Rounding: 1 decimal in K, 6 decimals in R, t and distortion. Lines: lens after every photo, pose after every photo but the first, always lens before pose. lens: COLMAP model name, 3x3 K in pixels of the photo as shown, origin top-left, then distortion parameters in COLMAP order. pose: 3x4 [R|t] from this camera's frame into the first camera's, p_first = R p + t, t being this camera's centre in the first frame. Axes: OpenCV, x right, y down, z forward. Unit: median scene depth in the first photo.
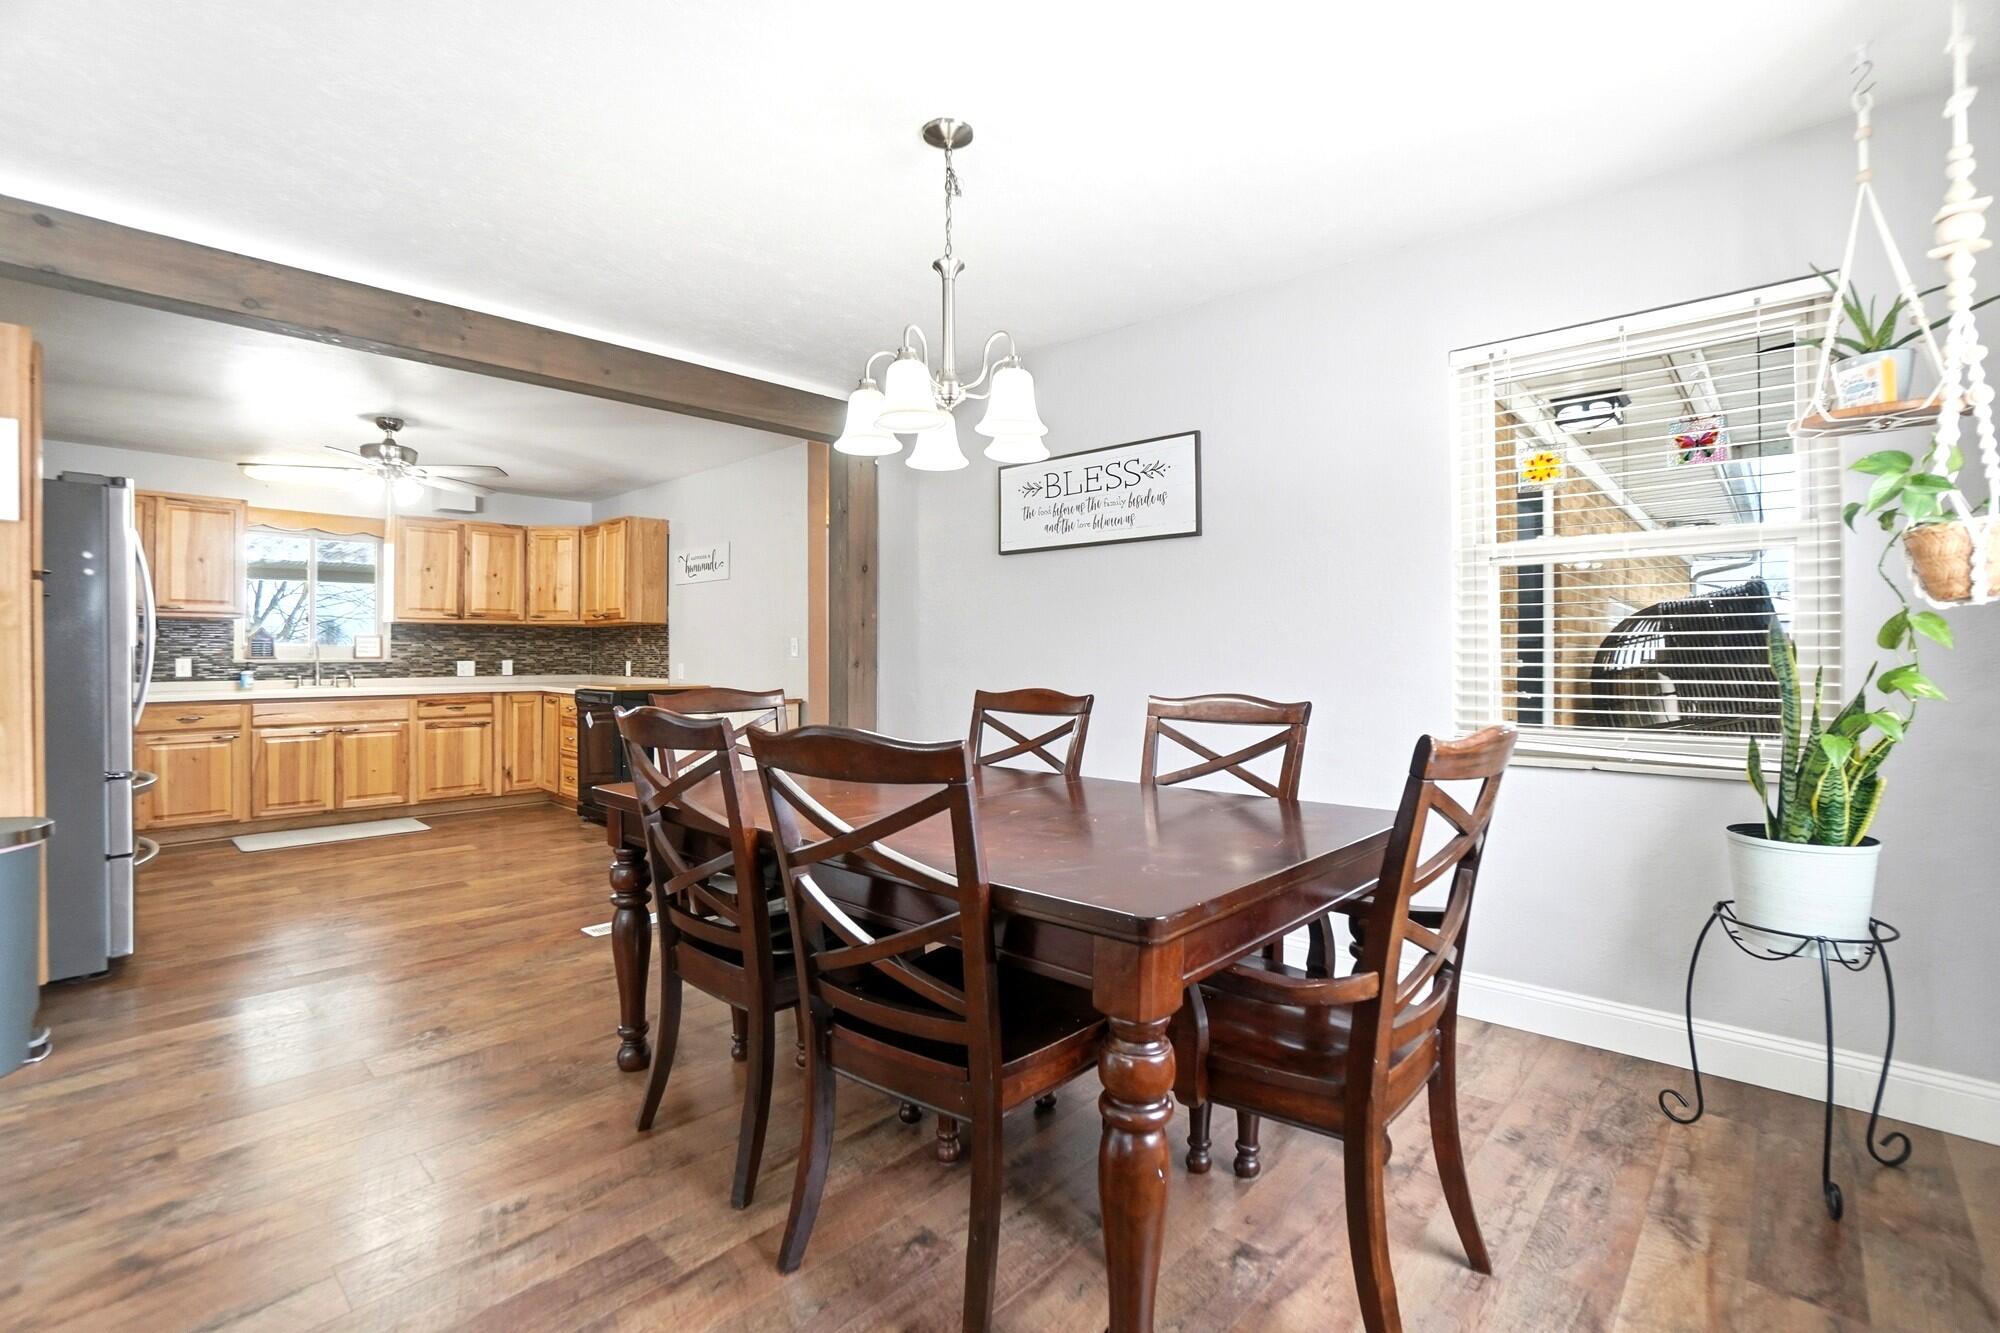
lens RADIAL K [[892.2, 0, 986.8], [0, 892.2, 656.6], [0, 0, 1]] dist [-0.055548, 0.018563]
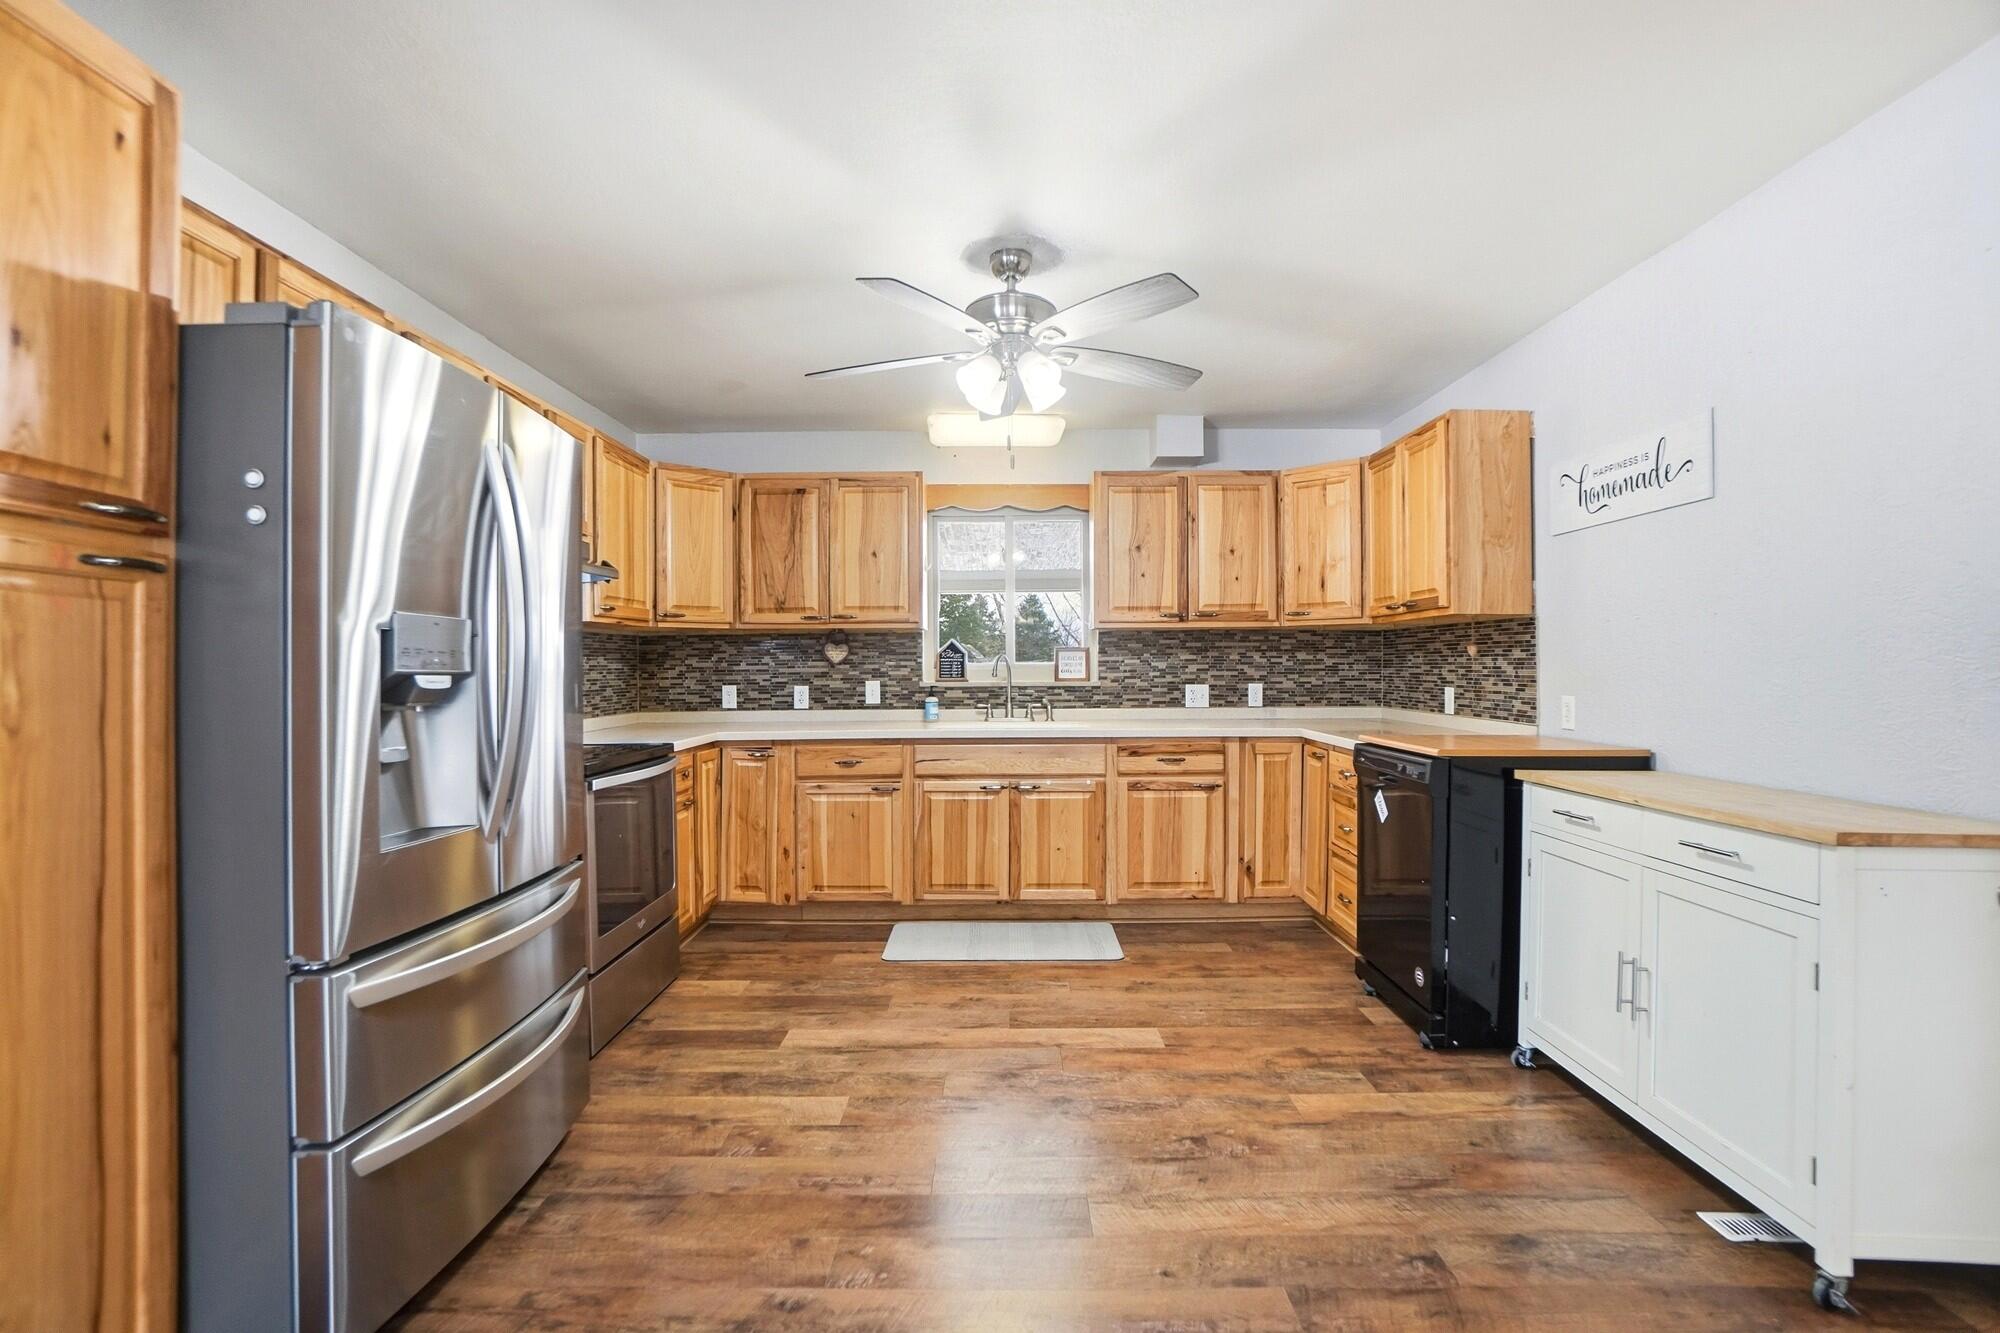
lens RADIAL K [[892.2, 0, 1005.3], [0, 892.2, 667.7], [0, 0, 1]] dist [-0.055548, 0.018563]
pose [[0.680009, -0.002472, -0.733199, -0.207642], [0.002153, 0.999997, -0.001374, -0.007727], [0.733200, -0.000644, 0.680013, 0.459306]]
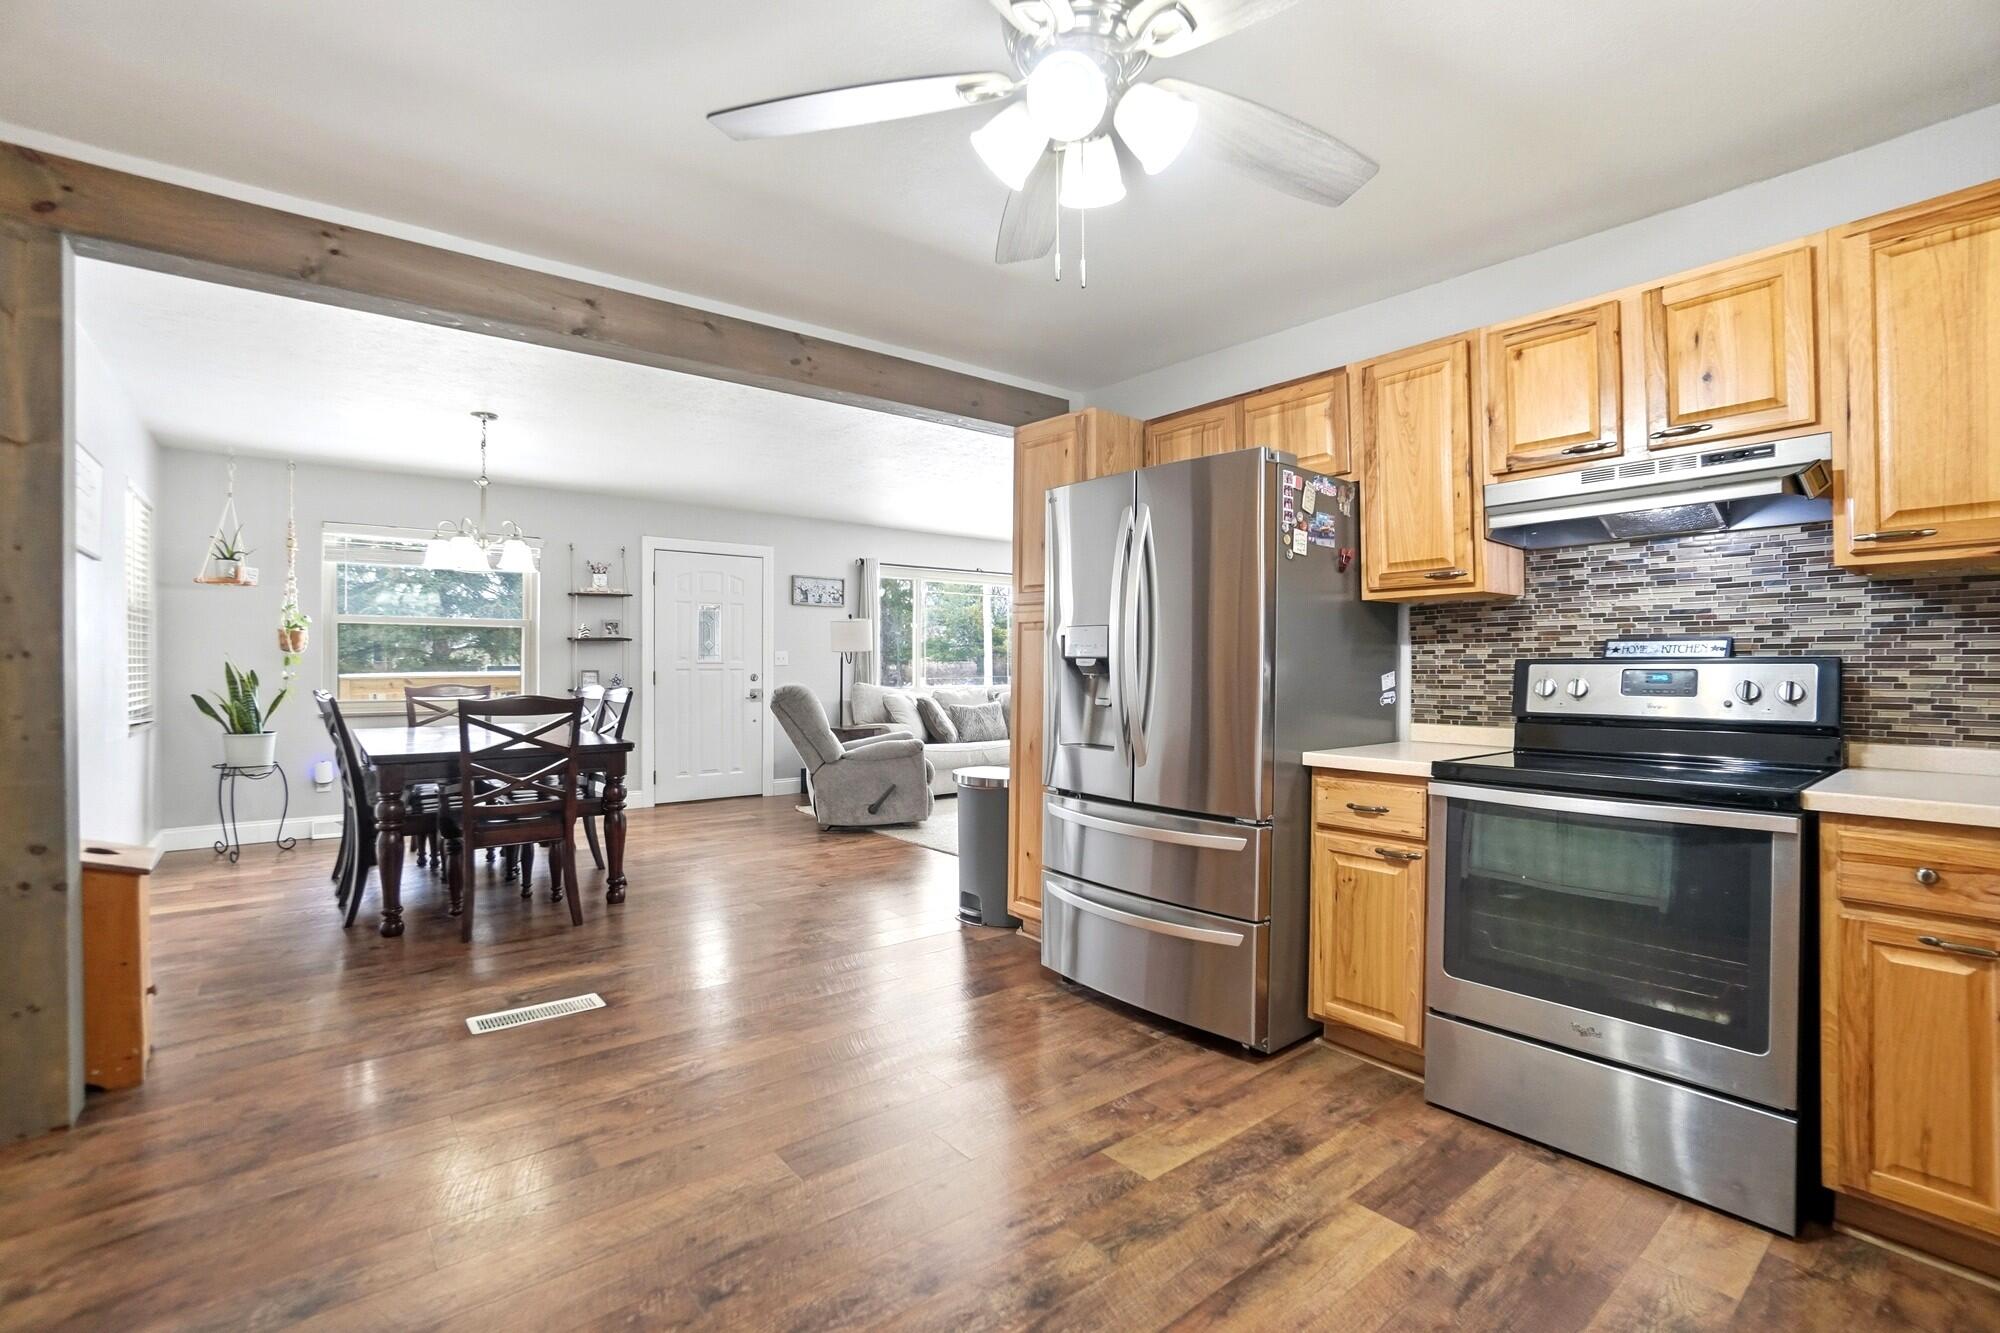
lens RADIAL K [[892.2, 0, 992.0], [0, 892.2, 667.6], [0, 0, 1]] dist [-0.055548, 0.018563]
pose [[-0.989094, 0.003164, 0.147255, -0.524549], [0.004087, 0.999974, 0.005965, -0.004784], [-0.147232, 0.006501, -0.989081, 0.980002]]
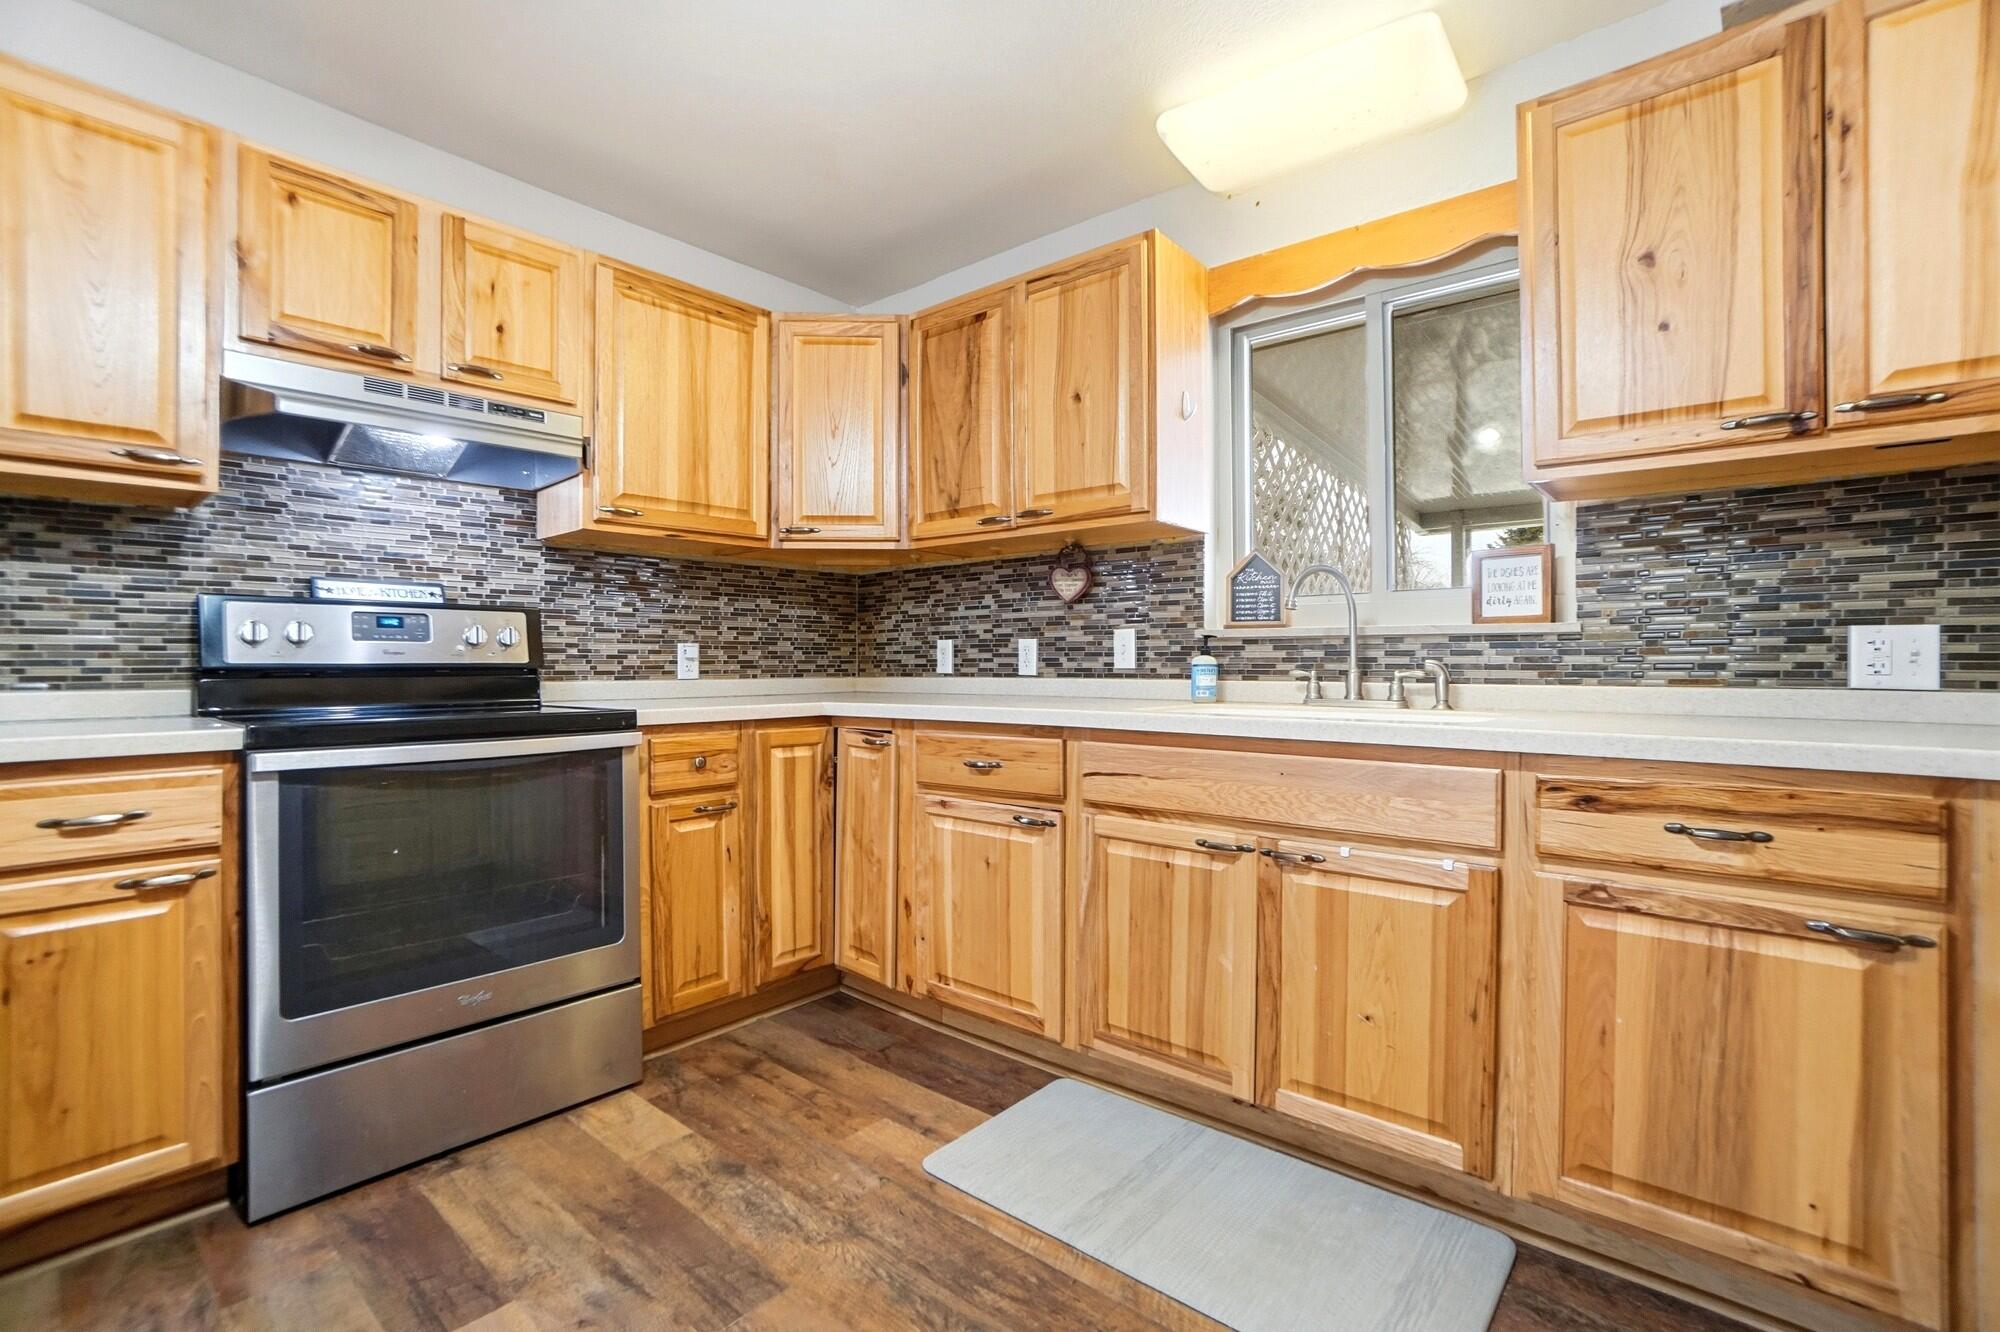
lens RADIAL K [[892.2, 0, 999.2], [0, 892.2, 657.9], [0, 0, 1]] dist [-0.055548, 0.018563]
pose [[0.042904, -0.003821, -0.999072, -0.395895], [-0.004626, 0.999981, -0.004023, 0.017459], [0.999068, 0.004794, 0.042885, 0.798174]]
